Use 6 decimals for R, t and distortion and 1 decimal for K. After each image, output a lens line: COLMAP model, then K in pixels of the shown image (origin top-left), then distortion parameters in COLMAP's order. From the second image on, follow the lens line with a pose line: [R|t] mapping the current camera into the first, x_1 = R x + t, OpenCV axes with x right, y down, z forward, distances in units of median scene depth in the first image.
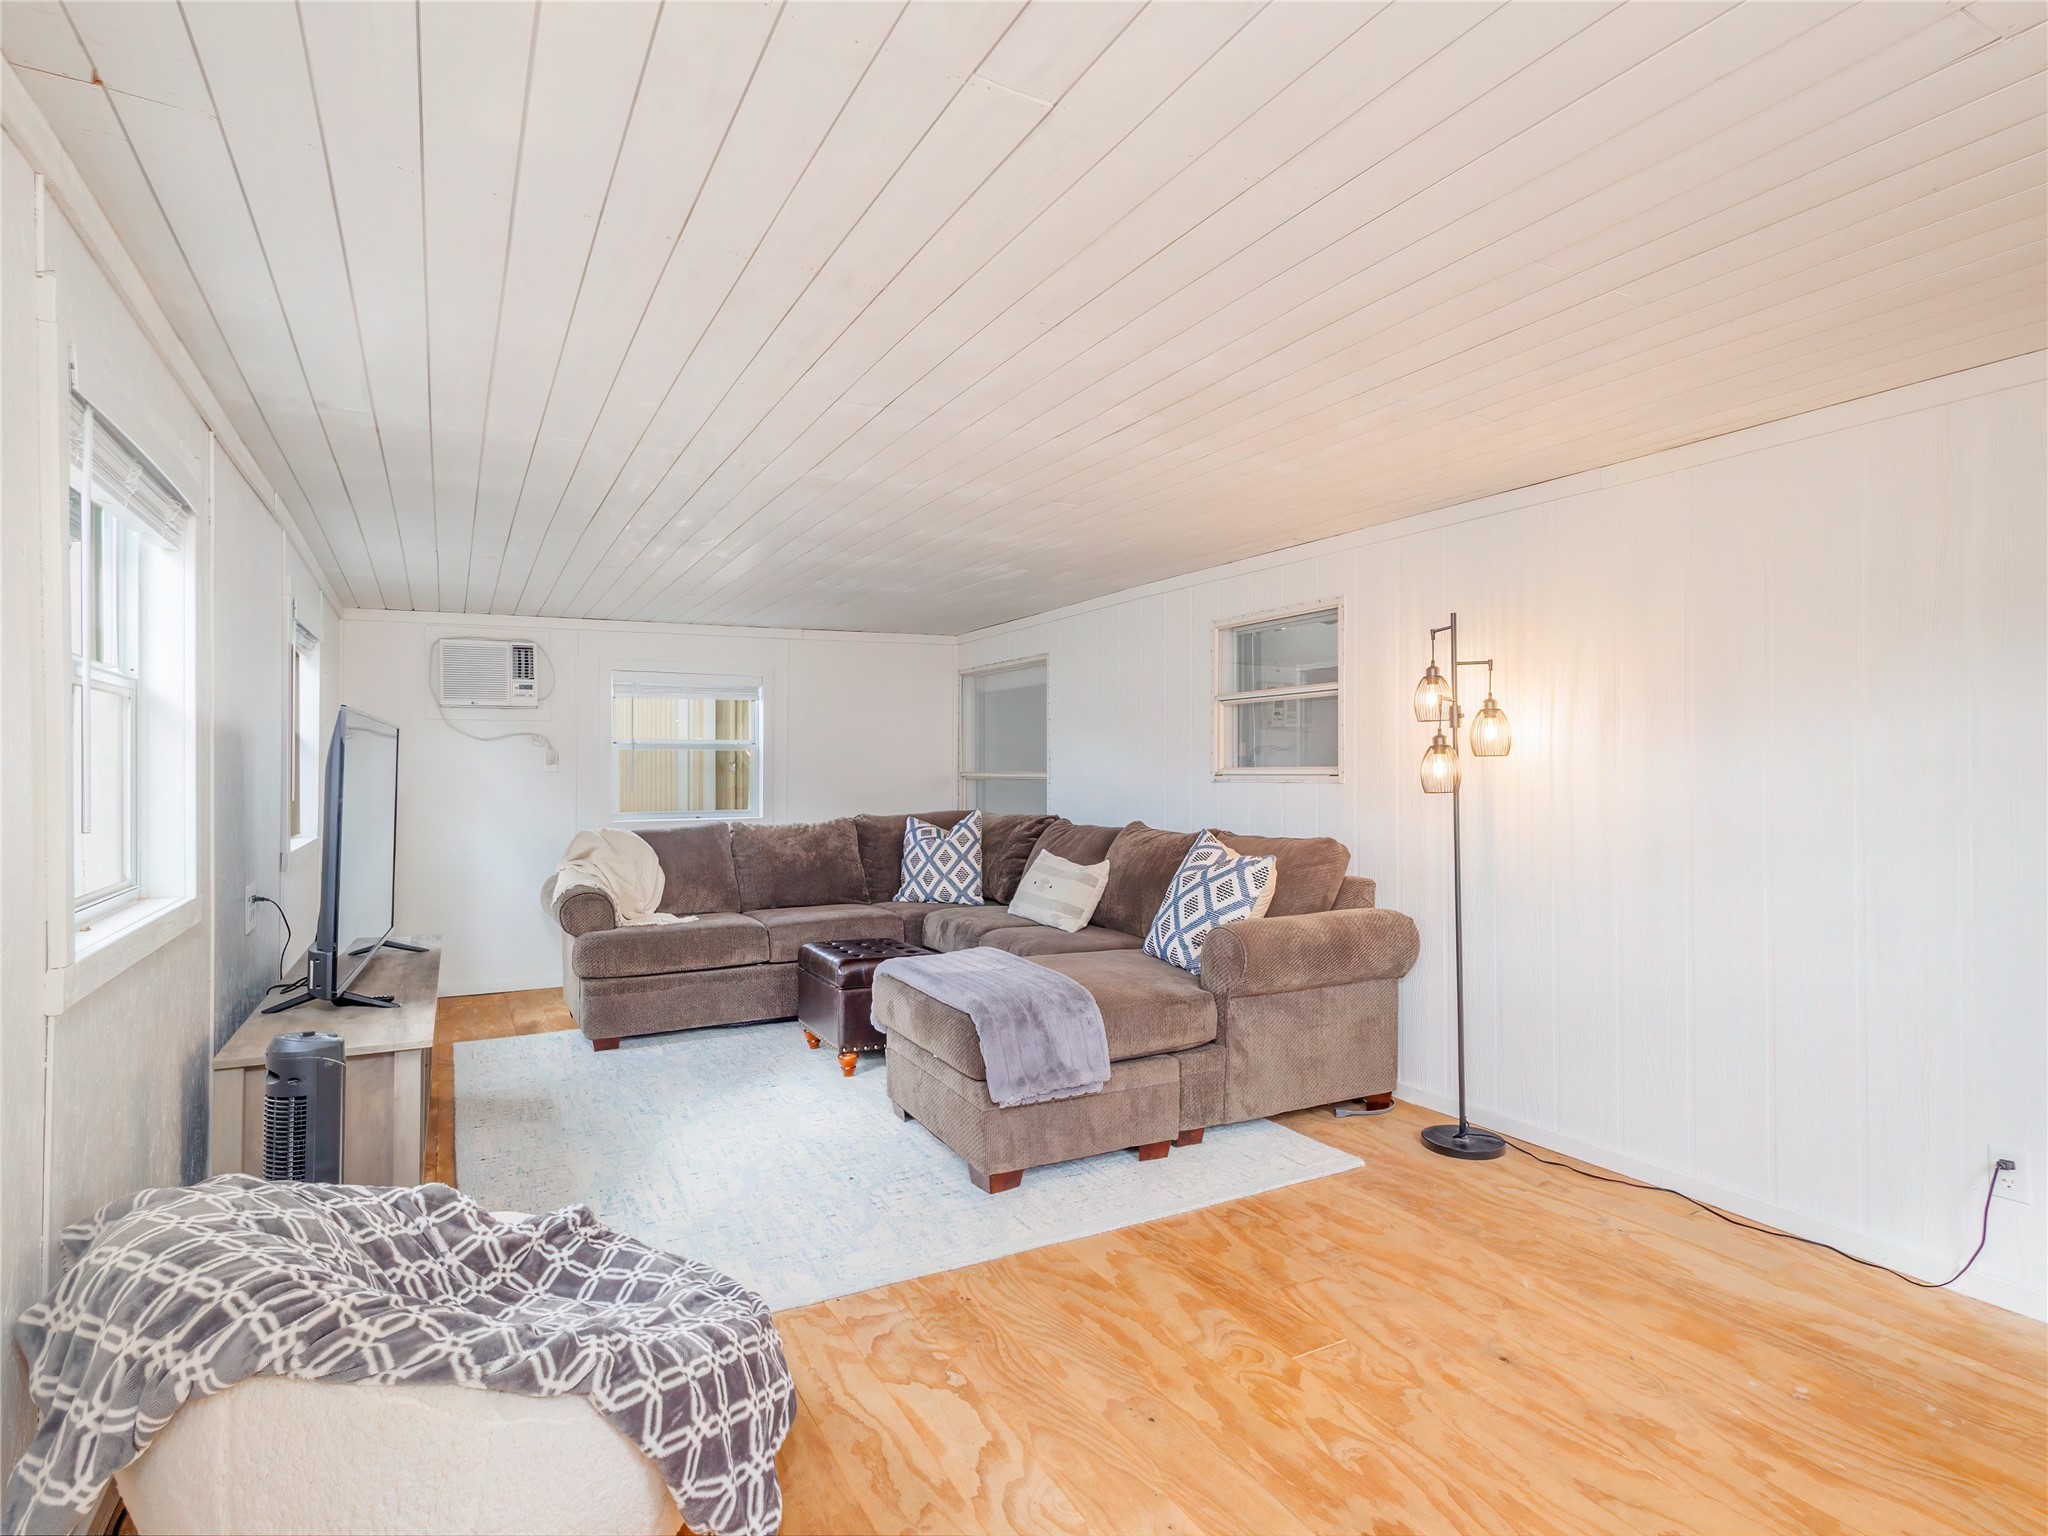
lens RADIAL K [[1051.6, 0, 1024.0], [0, 1051.6, 768.0], [0, 0, 1]] dist [0.001094, 0.000000]
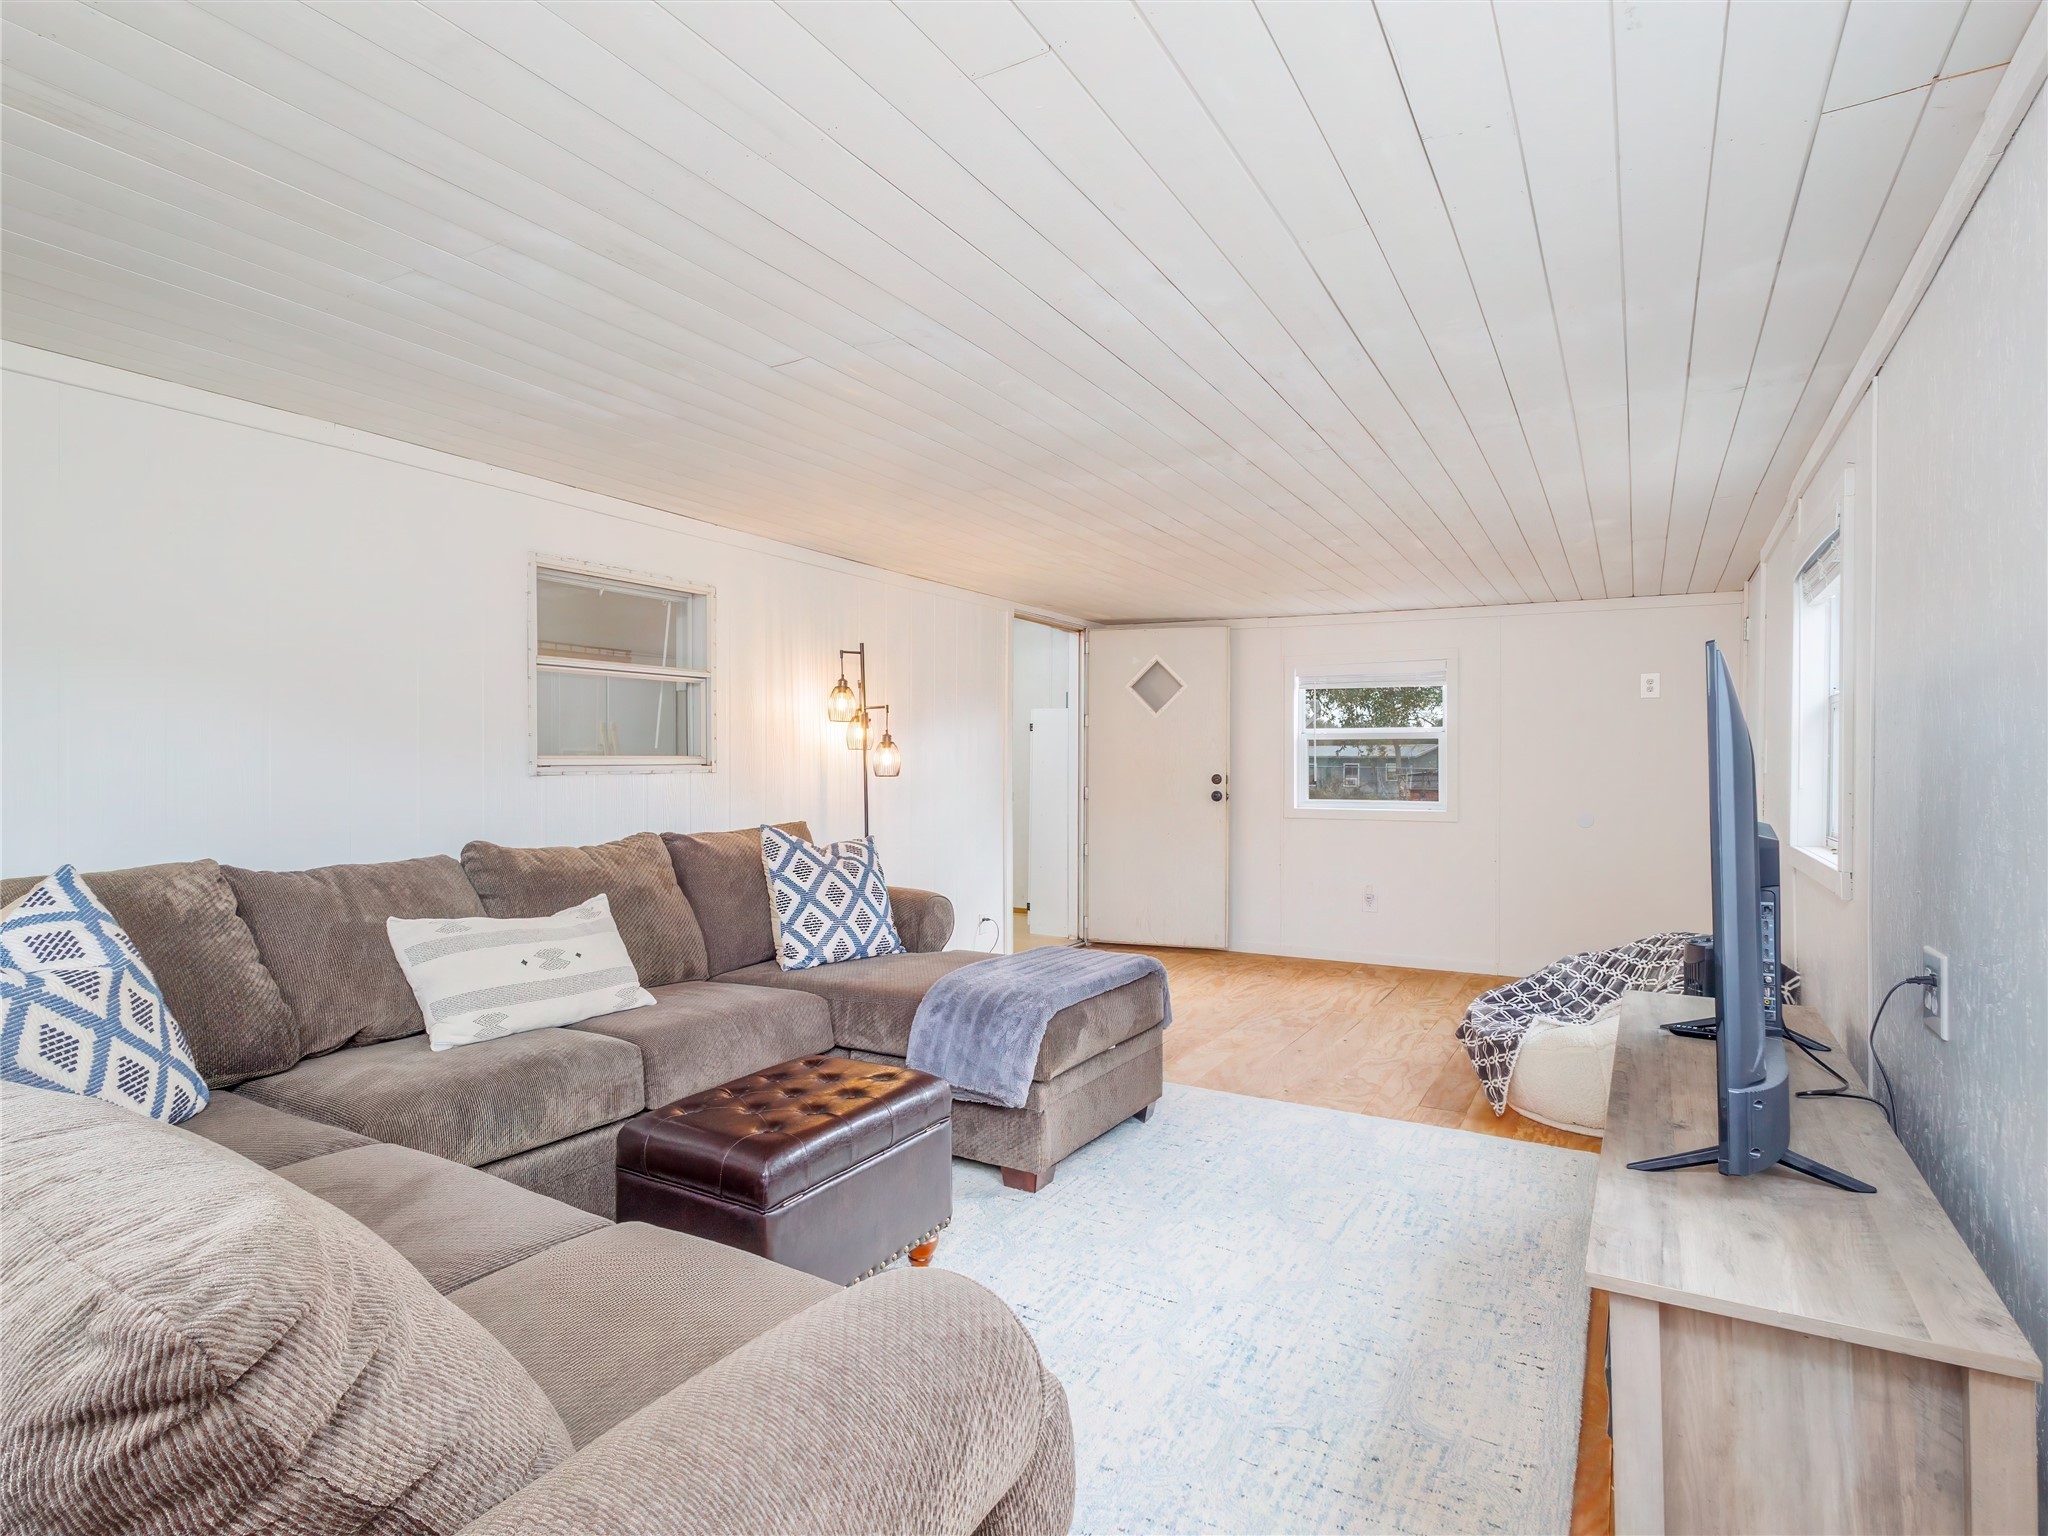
lens RADIAL K [[1051.6, 0, 1024.0], [0, 1051.6, 768.0], [0, 0, 1]] dist [0.001094, 0.000000]
pose [[-0.515041, -0.005514, 0.857148, -0.902828], [-0.003215, 0.999985, 0.004501, 0.006189], [-0.857159, -0.000437, -0.515051, 1.607393]]
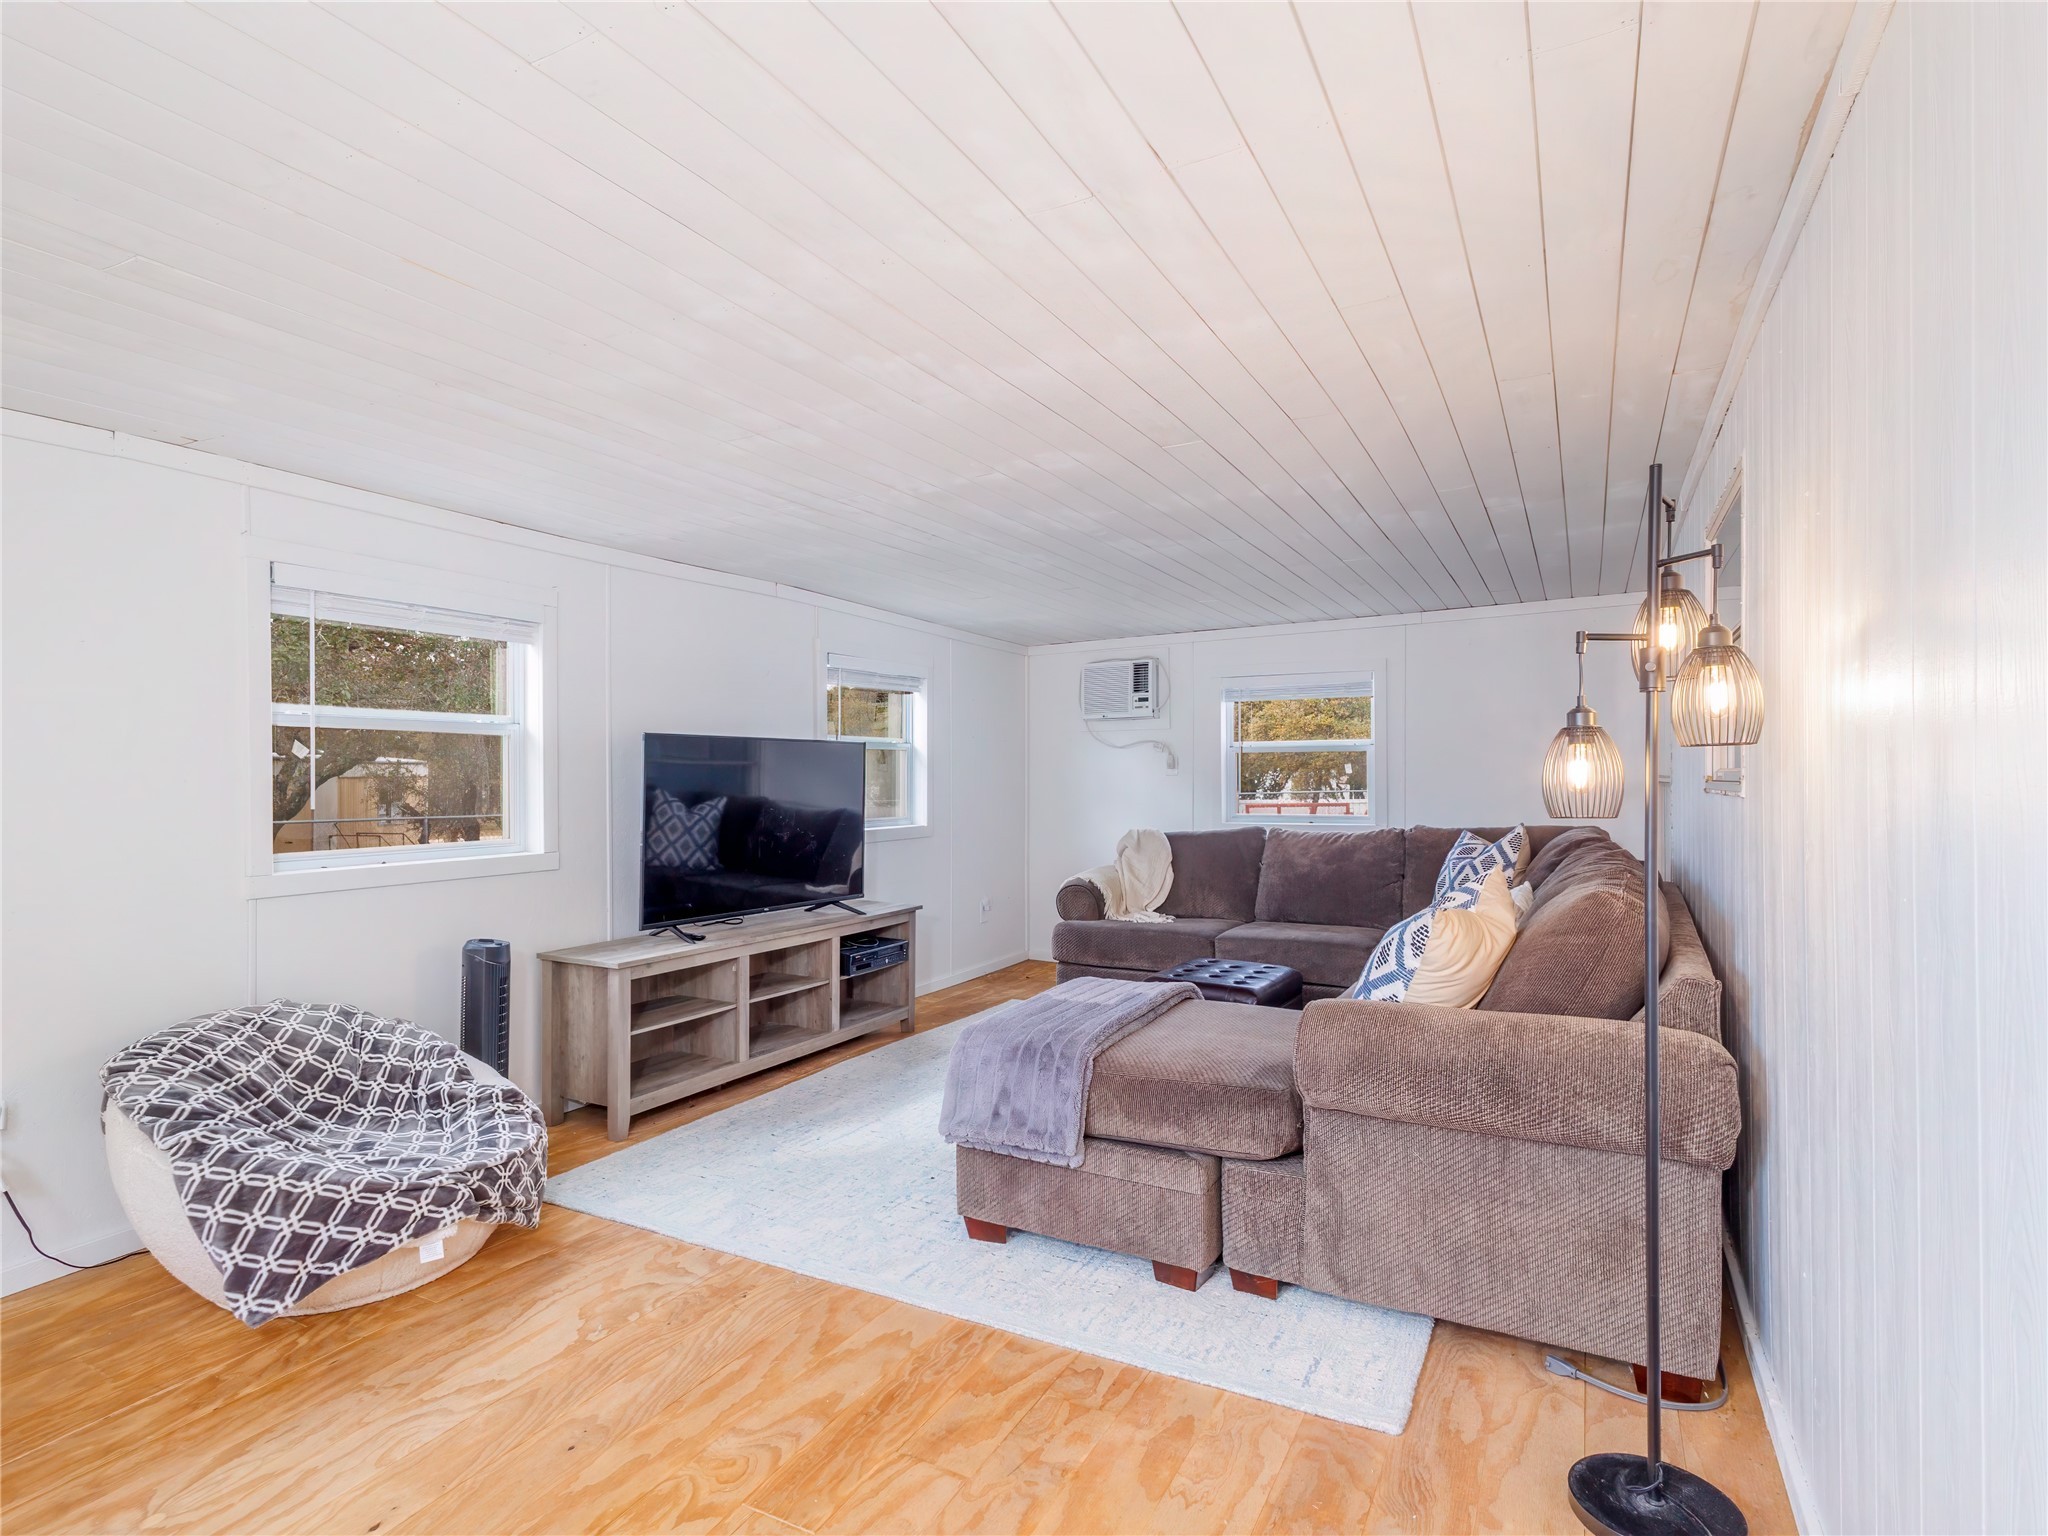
lens RADIAL K [[1061.7, 0, 1024.0], [0, 1061.7, 768.0], [0, 0, 1]] dist [0.007618, 0.000851]
pose [[0.554752, -0.006263, -0.831992, 0.712188], [0.005855, 0.999976, -0.003624, -0.001474], [0.831995, -0.002861, 0.554776, 0.486003]]
